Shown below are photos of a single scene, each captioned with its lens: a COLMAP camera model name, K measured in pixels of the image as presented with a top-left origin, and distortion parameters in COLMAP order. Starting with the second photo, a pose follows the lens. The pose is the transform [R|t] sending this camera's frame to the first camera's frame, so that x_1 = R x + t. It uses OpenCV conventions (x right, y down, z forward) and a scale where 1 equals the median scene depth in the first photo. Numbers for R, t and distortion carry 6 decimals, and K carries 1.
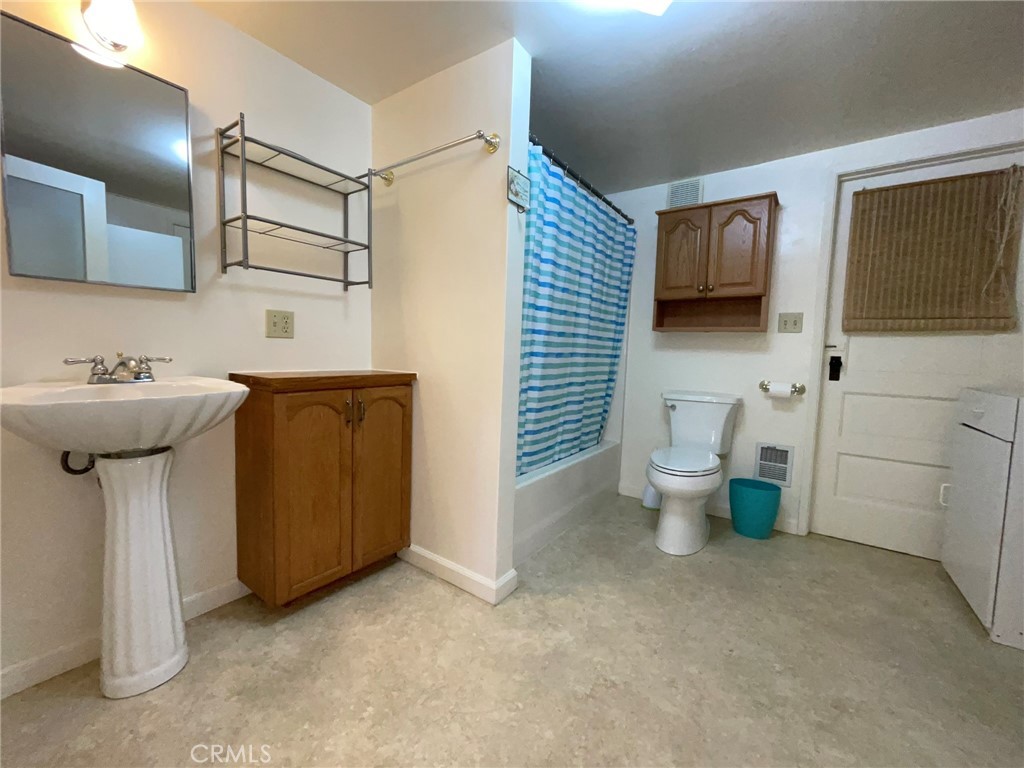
lens RADIAL K [[418.4, 0, 508.5], [0, 418.4, 382.3], [0, 0, 1]] dist [0.001357, 0.000039]
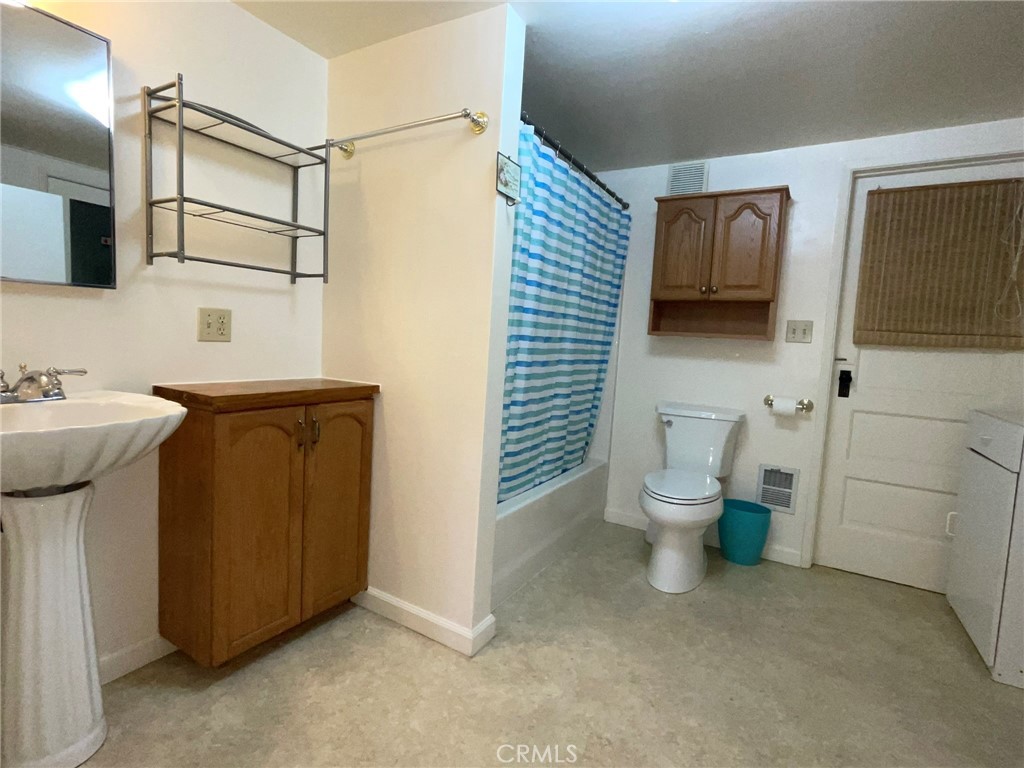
lens RADIAL K [[512.5, 0, 506.6], [0, 512.5, 382.3], [0, 0, 1]] dist [-0.002025, 0.002350]
pose [[0.996017, 0.017614, 0.087412, -0.051822], [-0.018752, 0.999750, 0.012211, -0.042082], [-0.087175, -0.013802, 0.996097, -0.046291]]
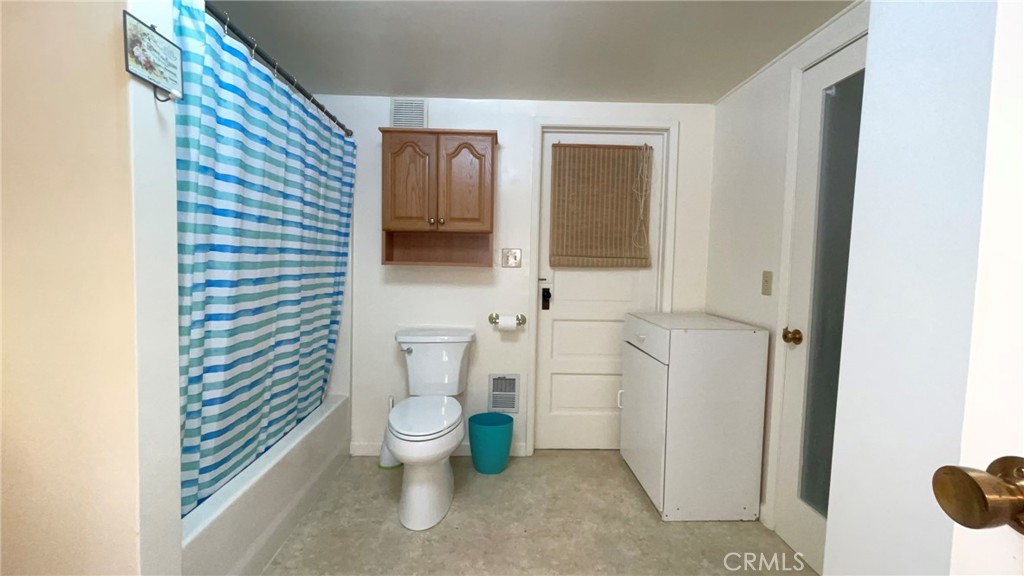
lens RADIAL K [[417.1, 0, 508.8], [0, 417.1, 284.2], [0, 0, 1]] dist [-0.002862, 0.000621]
pose [[0.797341, -0.046523, 0.601733, 0.042965], [0.048100, 0.998752, 0.013482, -0.108246], [-0.601609, 0.018193, 0.798584, 0.203964]]
